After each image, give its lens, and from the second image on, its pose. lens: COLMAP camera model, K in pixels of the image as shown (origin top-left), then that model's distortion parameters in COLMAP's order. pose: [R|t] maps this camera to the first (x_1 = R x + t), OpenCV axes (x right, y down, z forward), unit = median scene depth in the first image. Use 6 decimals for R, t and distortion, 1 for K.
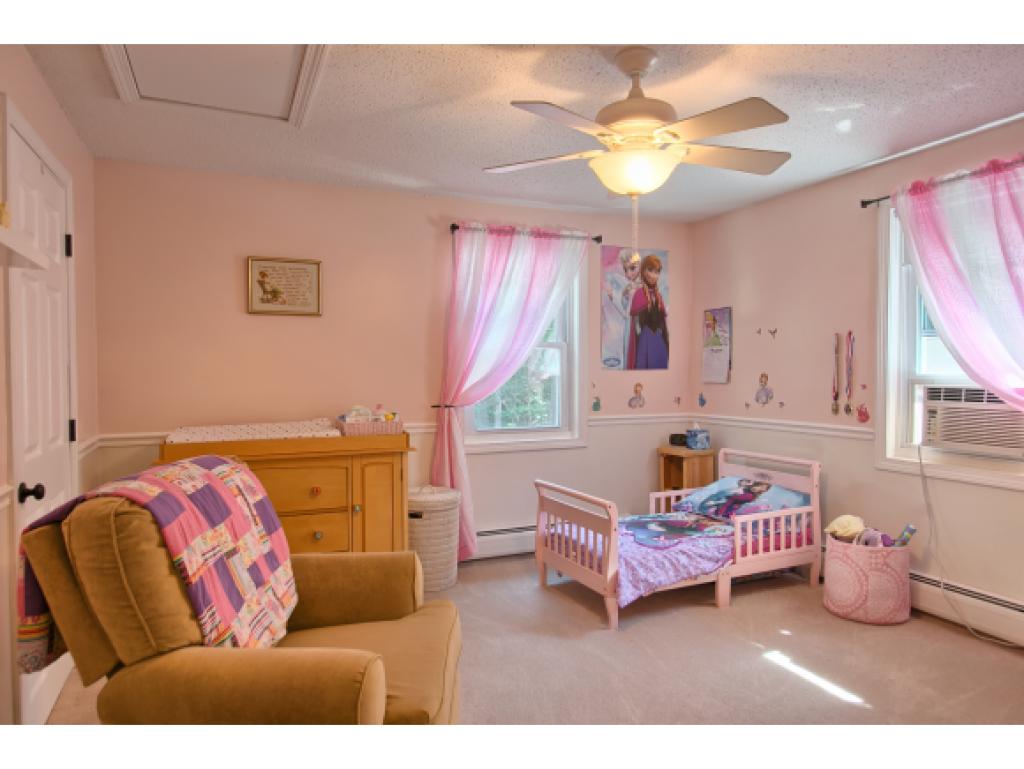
lens RADIAL K [[662.9, 0, 509.1], [0, 662.9, 382.5], [0, 0, 1]] dist [0.006491, -0.000013]
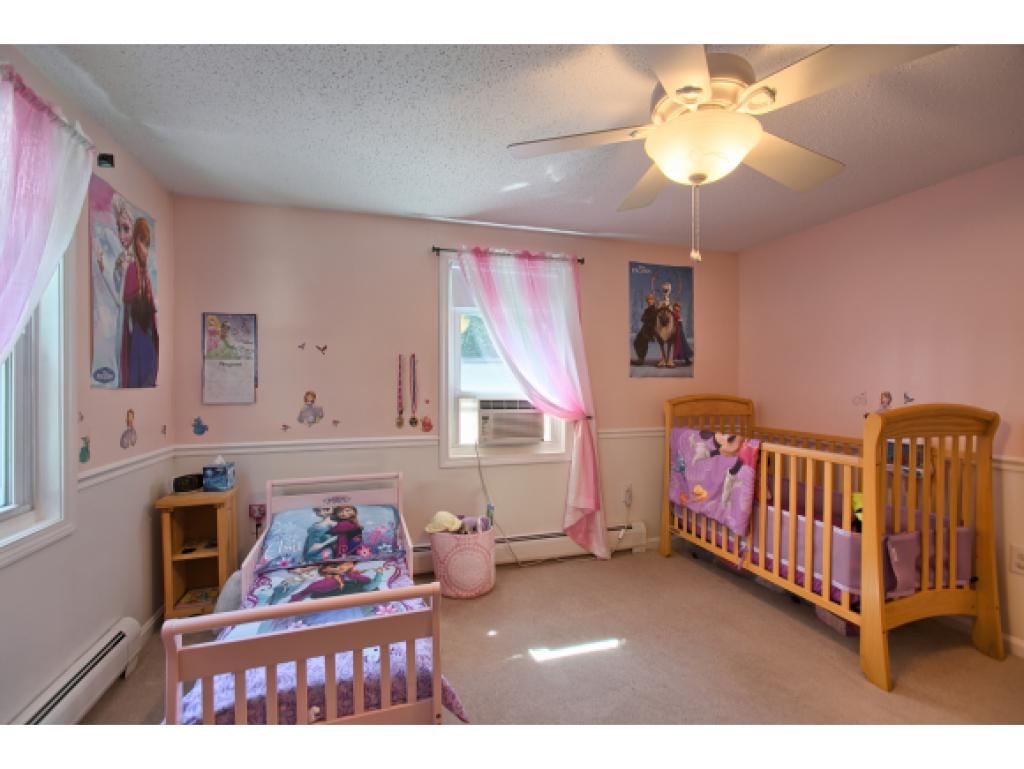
lens RADIAL K [[457.9, 0, 509.9], [0, 457.9, 386.7], [0, 0, 1]] dist [-0.012658, 0.006186]
pose [[0.111066, -0.002594, 0.993810, -0.218988], [0.018911, 0.999821, 0.000496, -0.014934], [-0.993633, 0.018739, 0.111095, 0.622552]]
